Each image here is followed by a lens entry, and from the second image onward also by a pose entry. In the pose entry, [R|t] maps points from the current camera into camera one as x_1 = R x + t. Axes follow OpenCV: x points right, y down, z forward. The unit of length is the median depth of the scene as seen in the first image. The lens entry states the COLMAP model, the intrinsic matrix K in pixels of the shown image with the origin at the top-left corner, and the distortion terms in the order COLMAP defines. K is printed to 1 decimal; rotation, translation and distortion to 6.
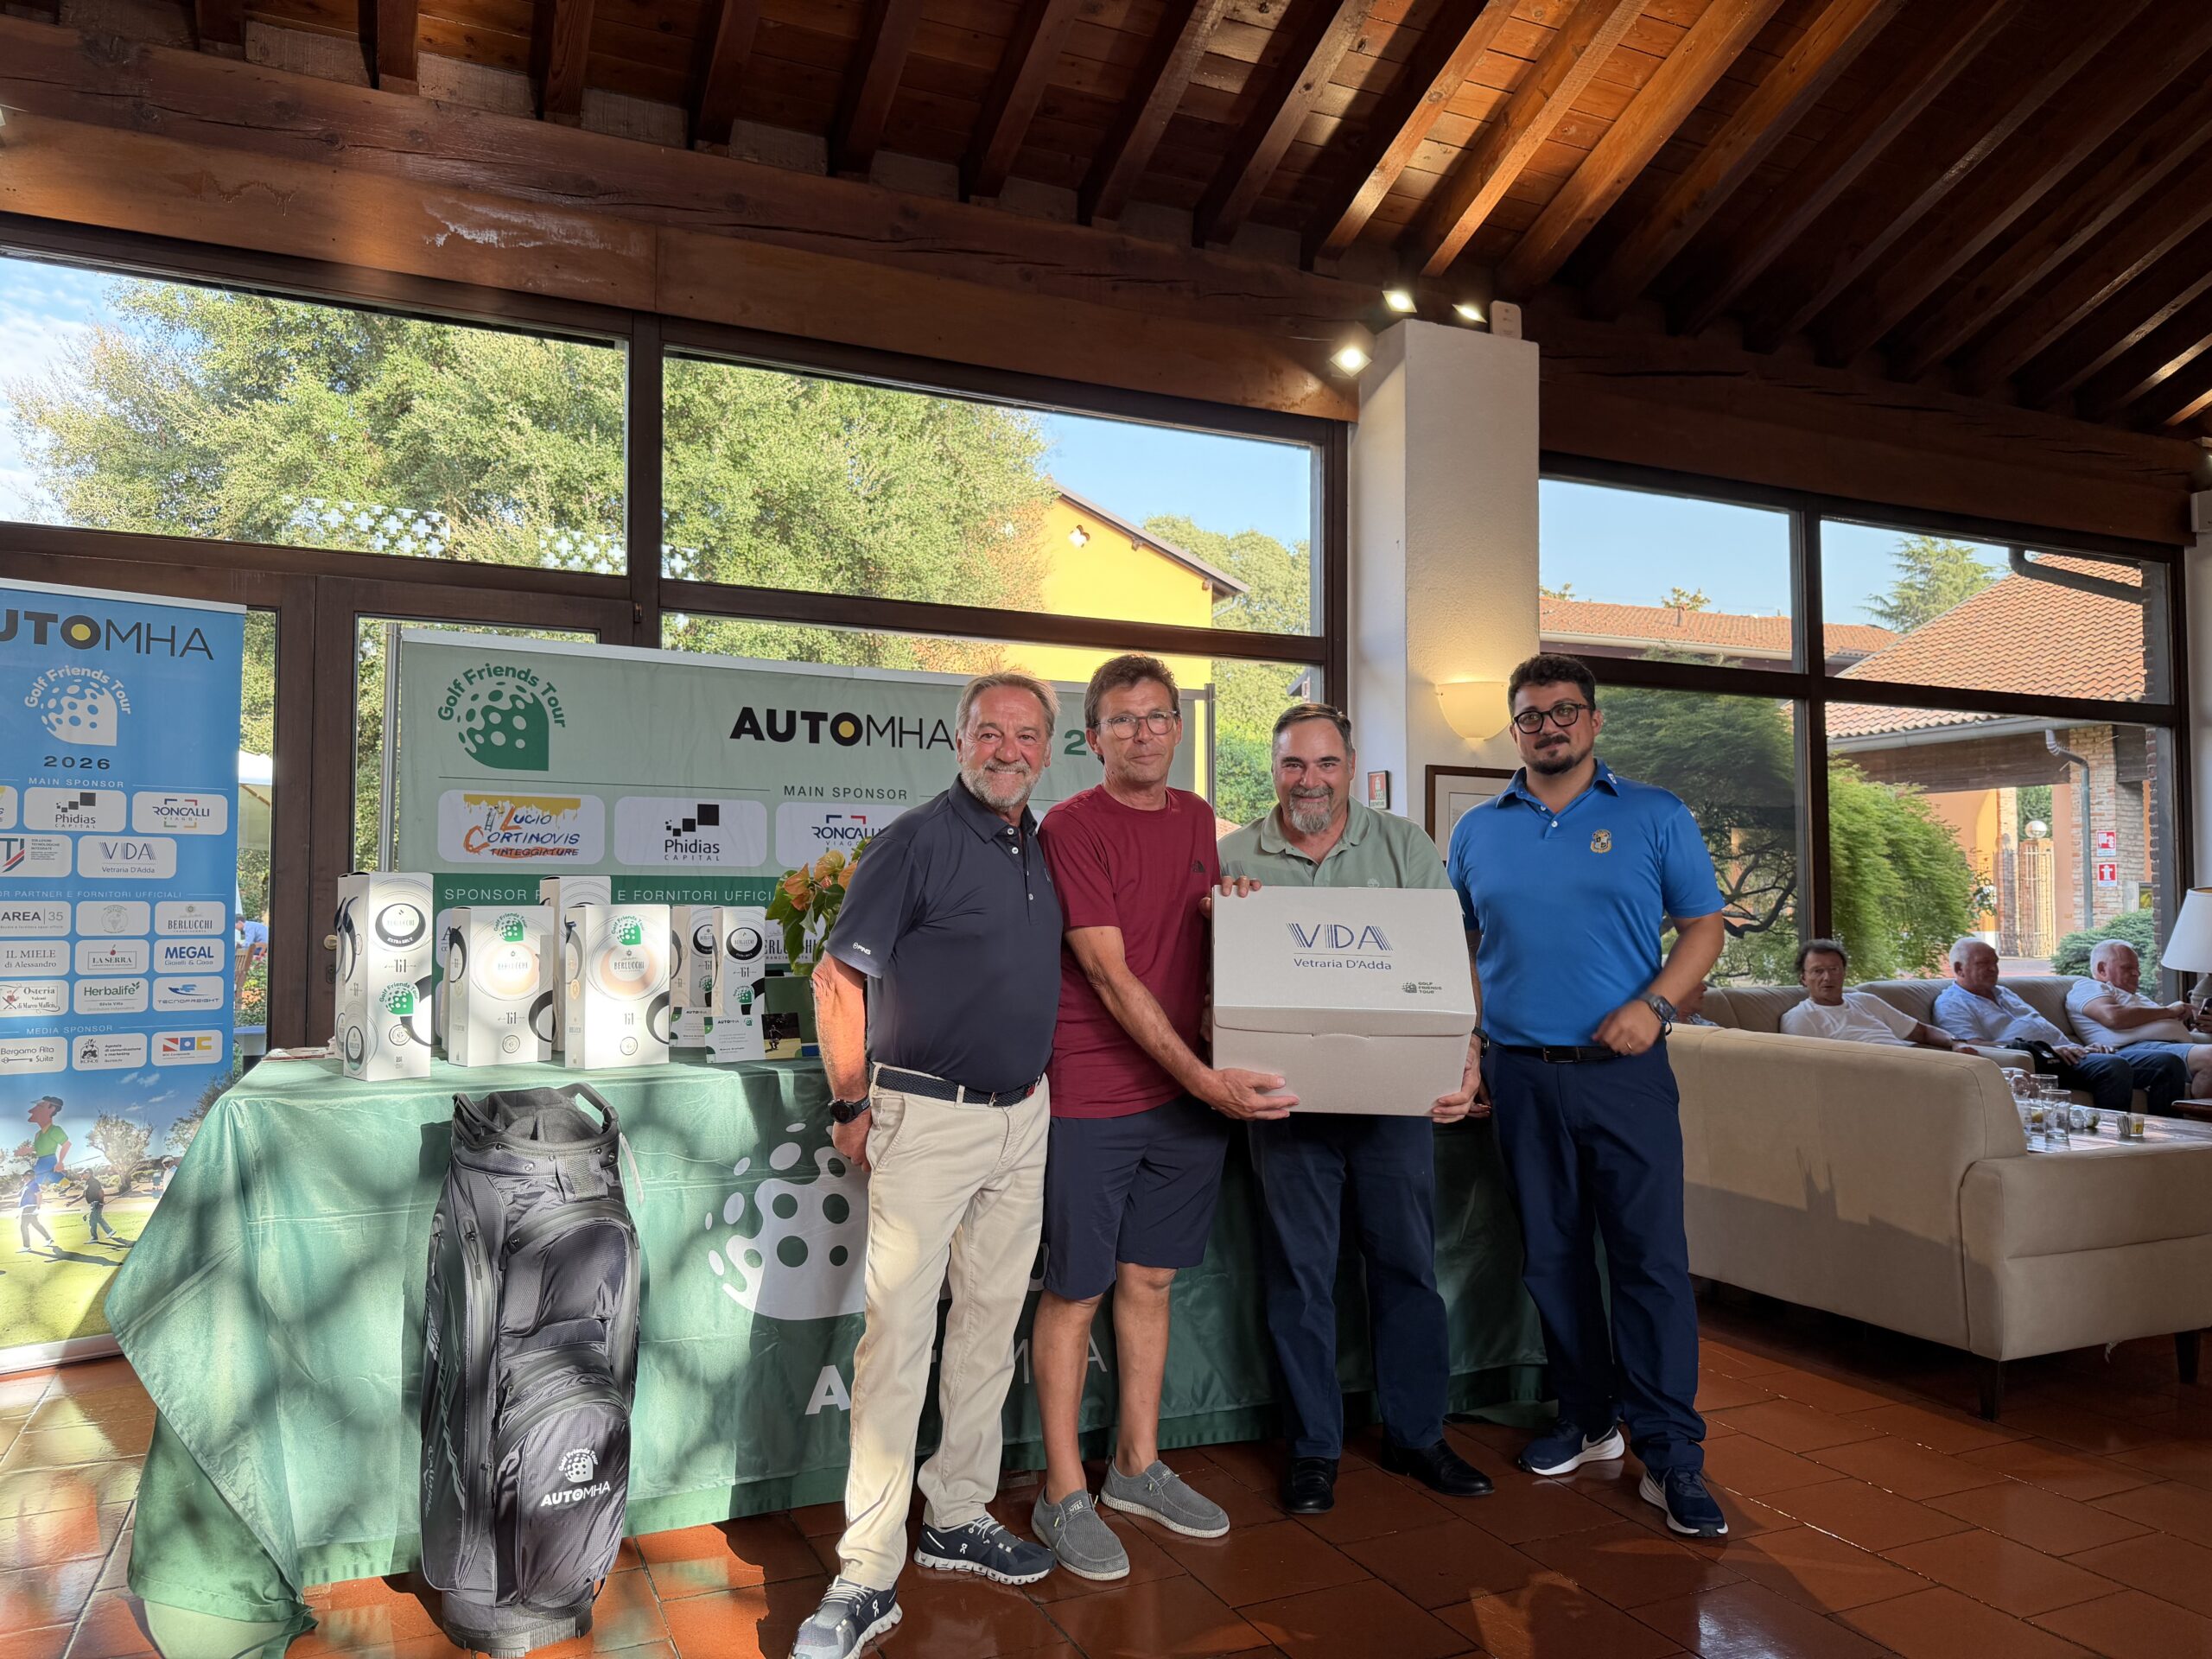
lens RADIAL K [[1562.6, 0, 1106.8], [0, 1562.6, 834.9], [0, 0, 1]] dist [0.008590, -0.016257]
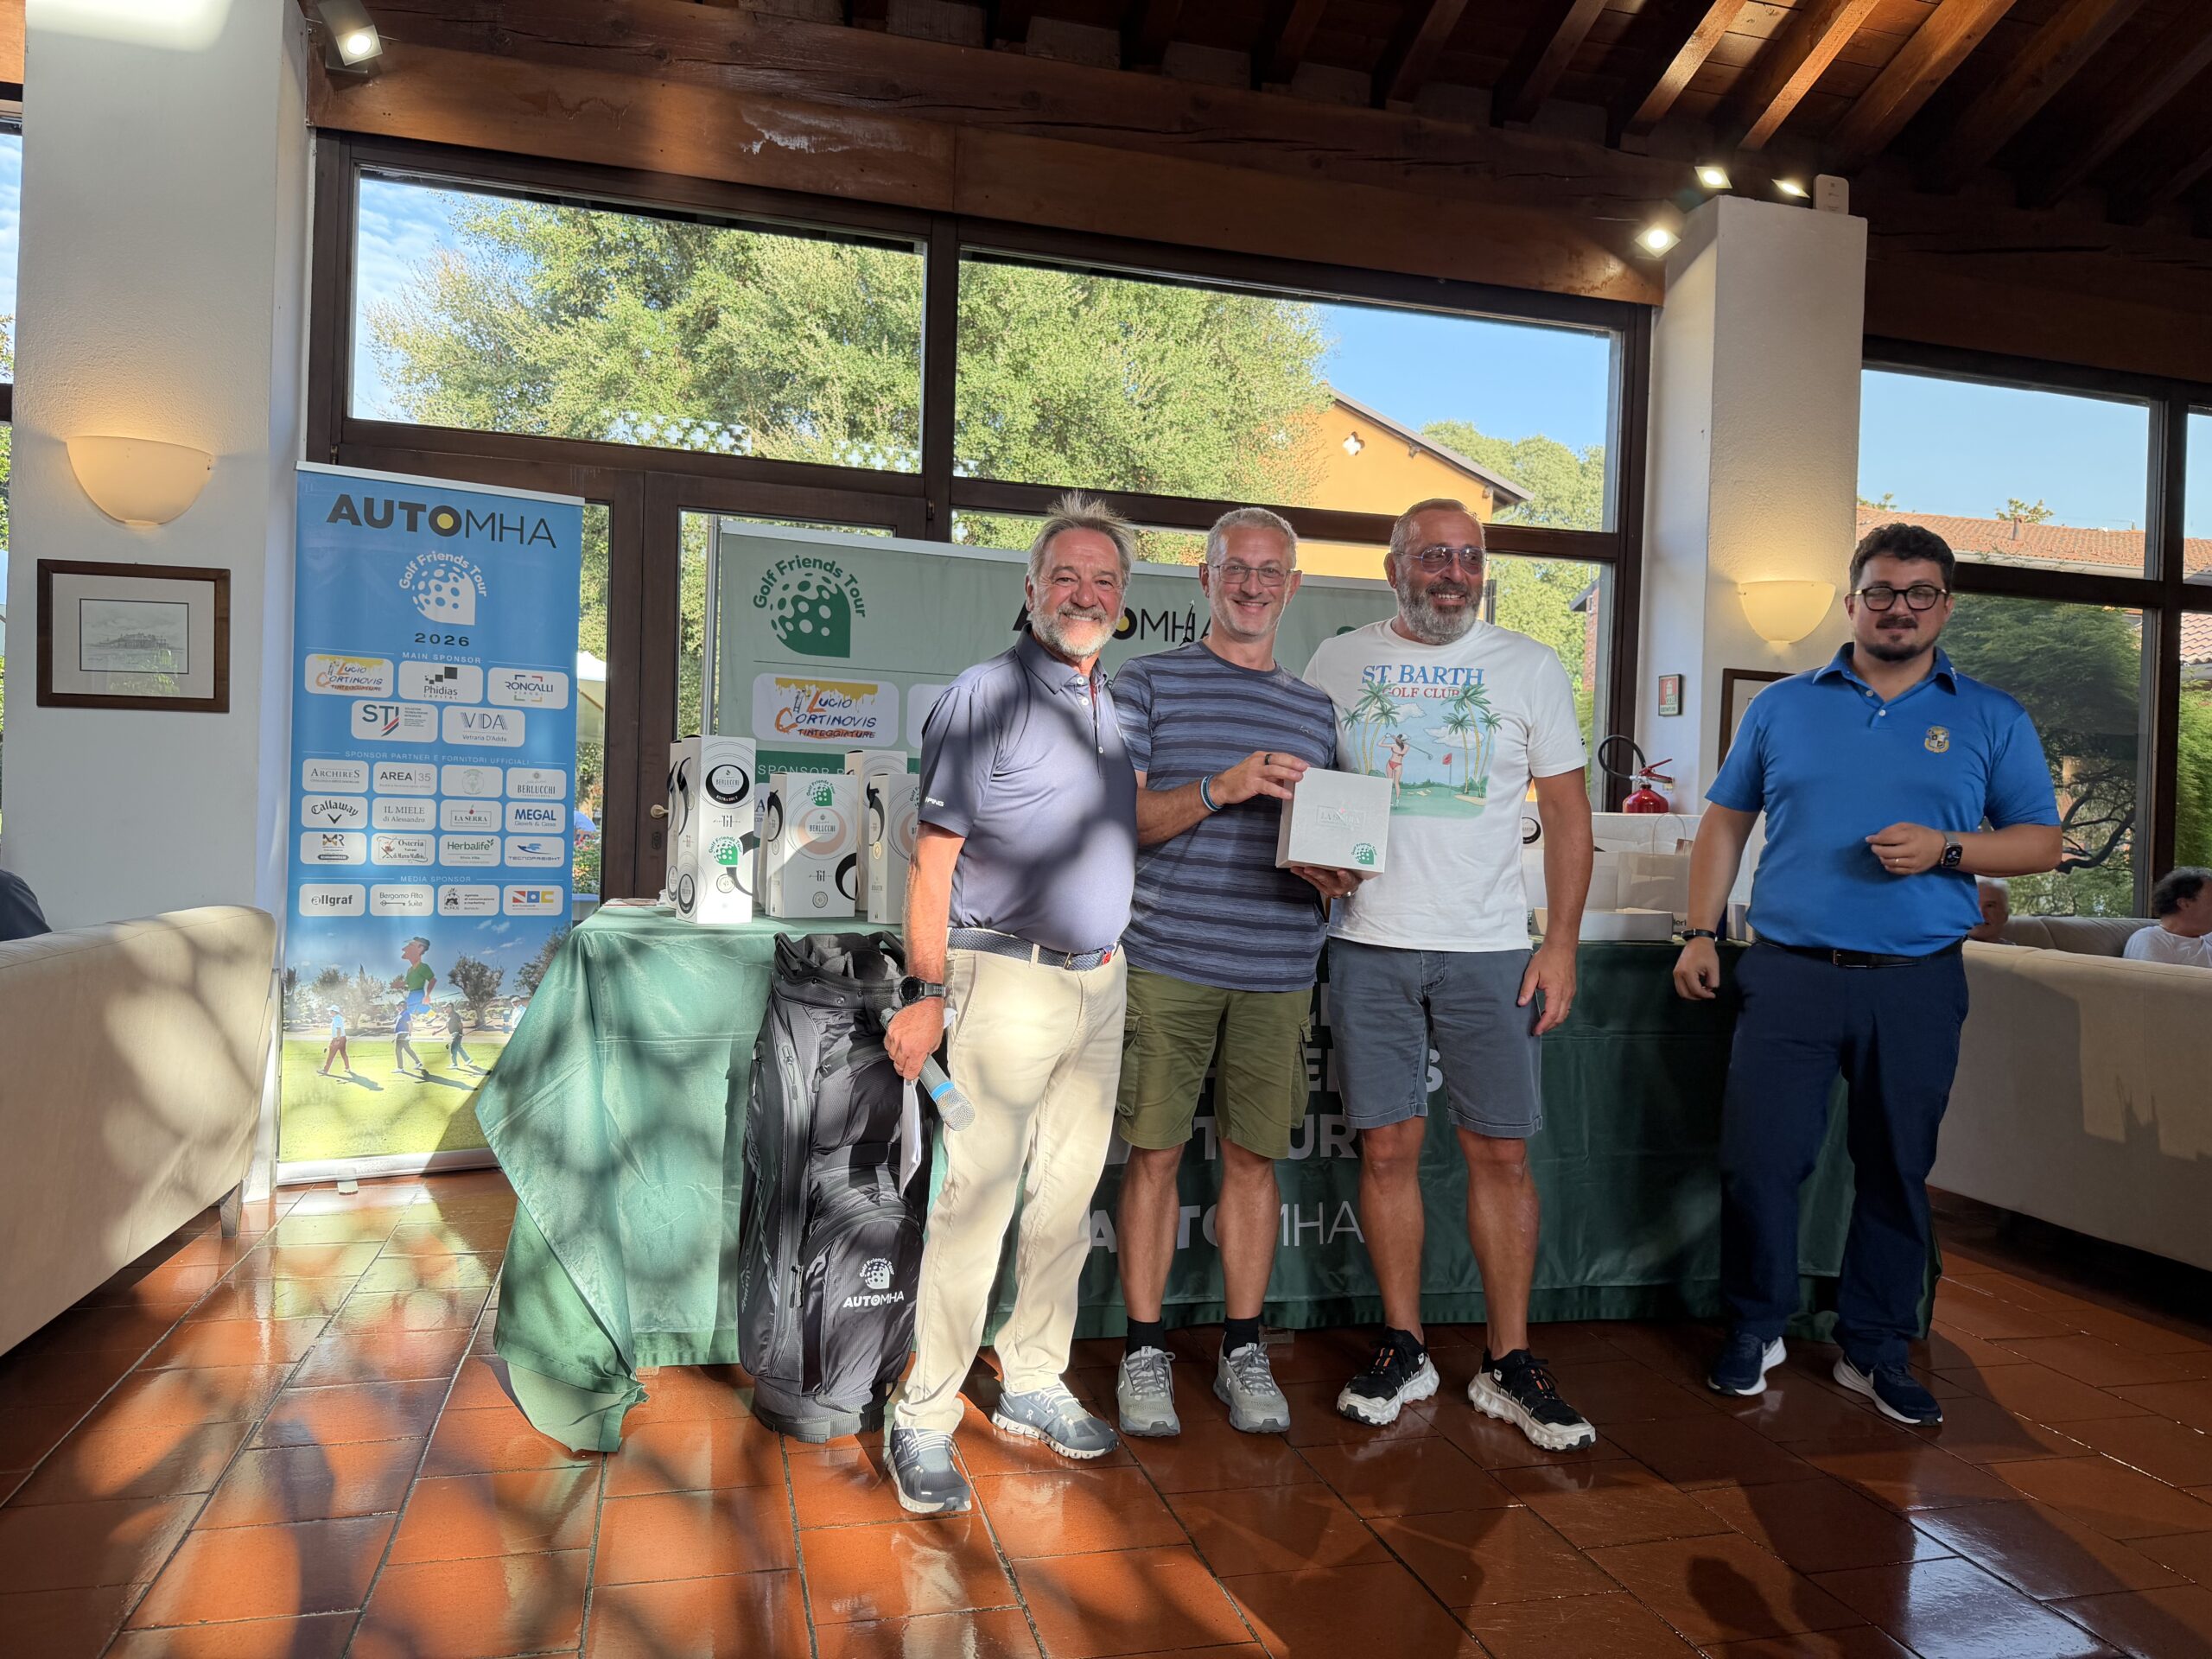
lens RADIAL K [[1562.7, 0, 1100.5], [0, 1562.7, 833.1], [0, 0, 1]] dist [0.004917, -0.011765]
pose [[0.984959, 0.034454, -0.169316, -0.004065], [-0.025596, 0.998200, 0.054229, 0.013396], [0.170879, -0.049080, 0.984069, -0.013446]]
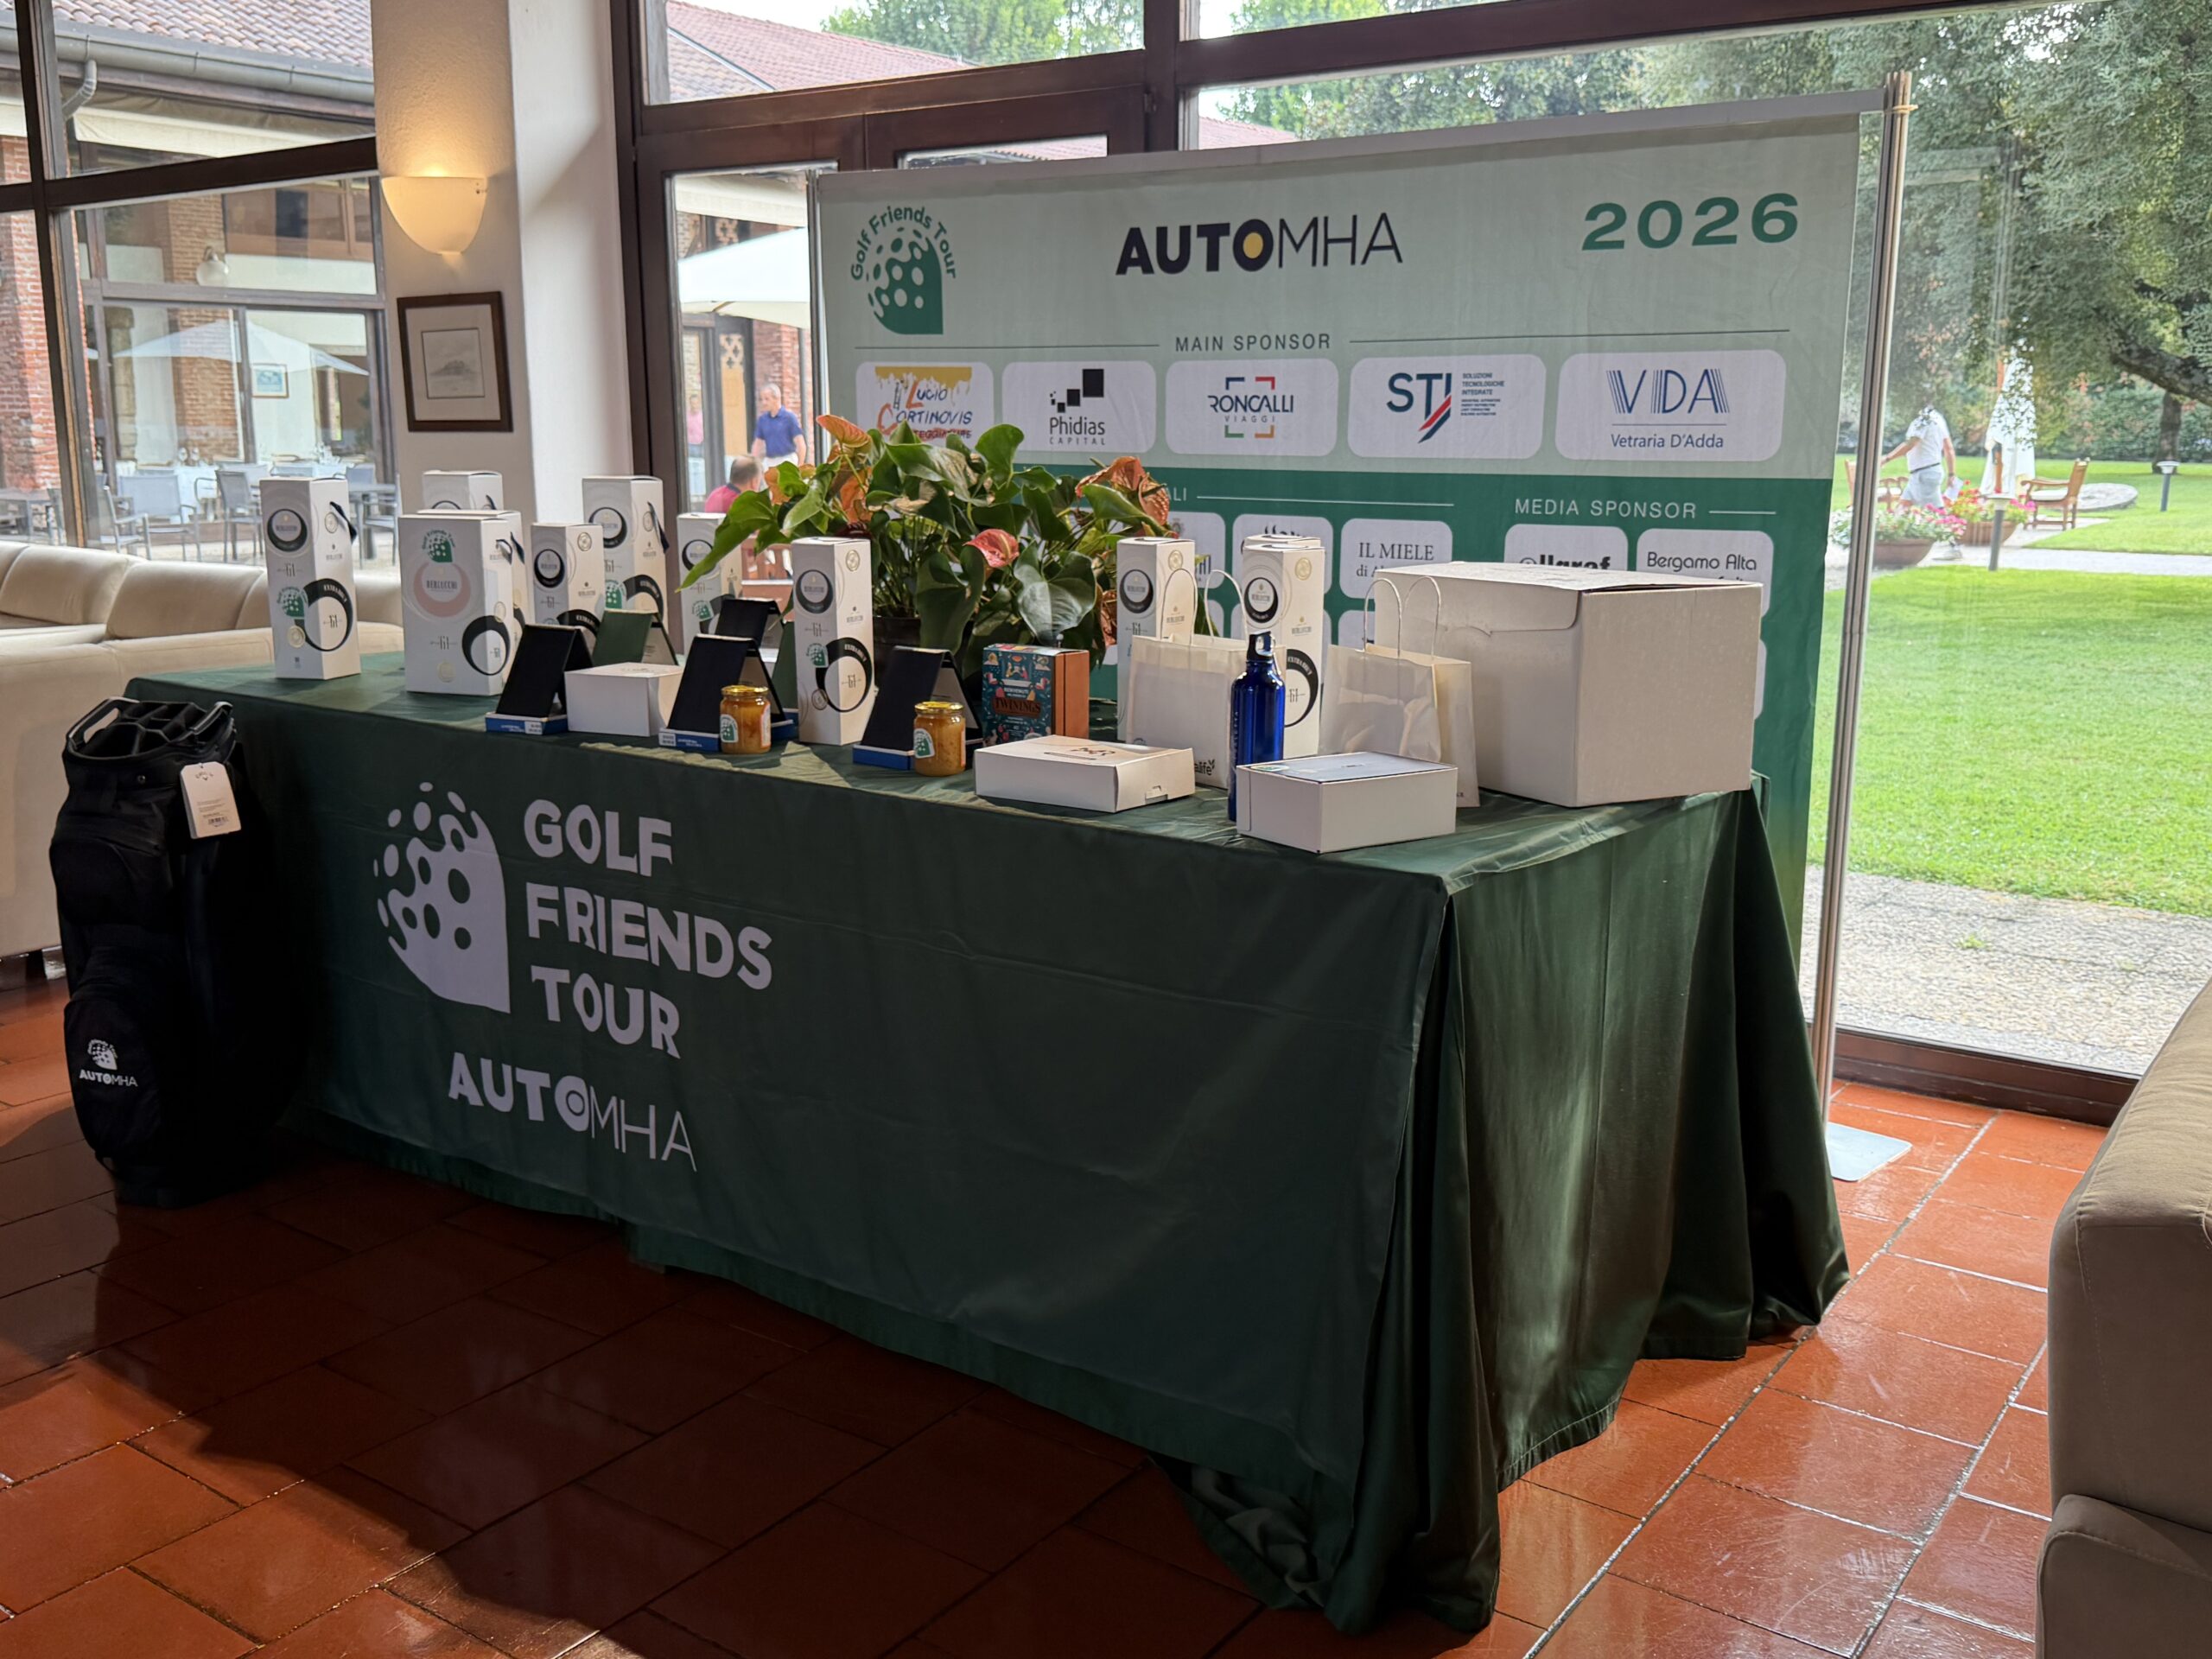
lens RADIAL K [[1952.7, 0, 1101.6], [0, 1952.7, 829.4], [0, 0, 1]] dist [0.112317, -0.000290]
pose [[0.475413, 0.183924, -0.860323, 0.497937], [0.037569, 0.972766, 0.228723, -0.016196], [0.878960, -0.141059, 0.455556, 0.432905]]
